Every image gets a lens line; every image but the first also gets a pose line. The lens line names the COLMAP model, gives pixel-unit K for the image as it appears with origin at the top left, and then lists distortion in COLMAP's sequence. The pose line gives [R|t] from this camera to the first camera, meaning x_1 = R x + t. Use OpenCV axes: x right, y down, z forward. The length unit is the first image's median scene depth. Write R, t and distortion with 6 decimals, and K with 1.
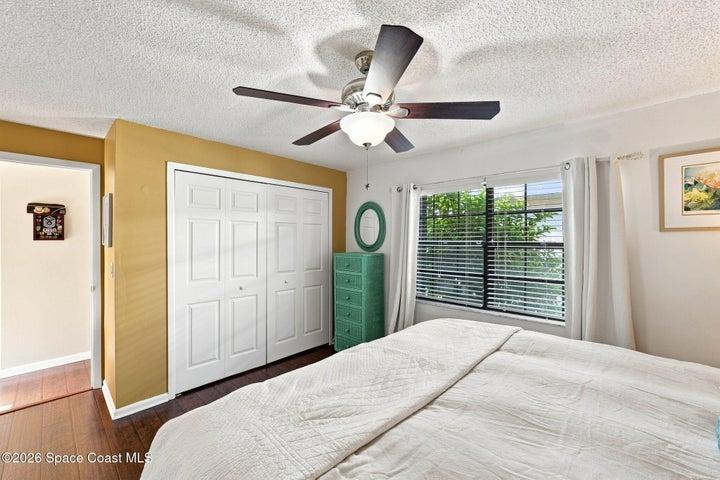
lens RADIAL K [[292.7, 0, 360.0], [0, 292.7, 240.0], [0, 0, 1]] dist [-0.013077, 0.000226]
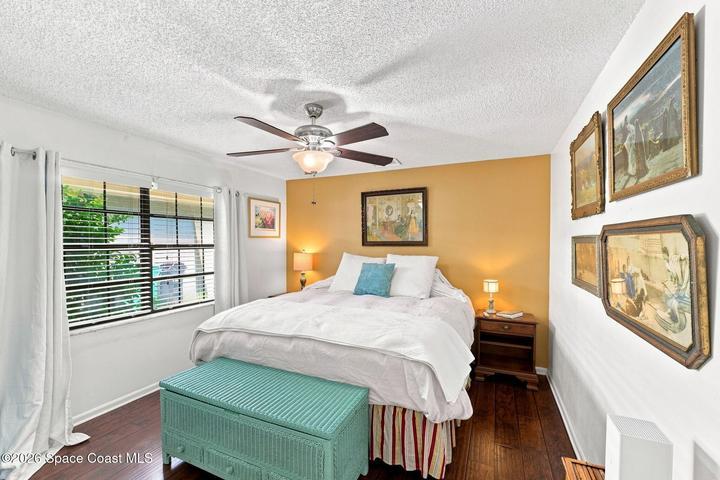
lens RADIAL K [[292.7, 0, 360.0], [0, 292.7, 240.0], [0, 0, 1]] dist [-0.013077, 0.000226]
pose [[-0.319164, 0.005521, 0.947683, -0.733736], [-0.001955, 0.999977, -0.006484, -0.002238], [-0.947697, -0.003922, -0.319146, 0.680754]]
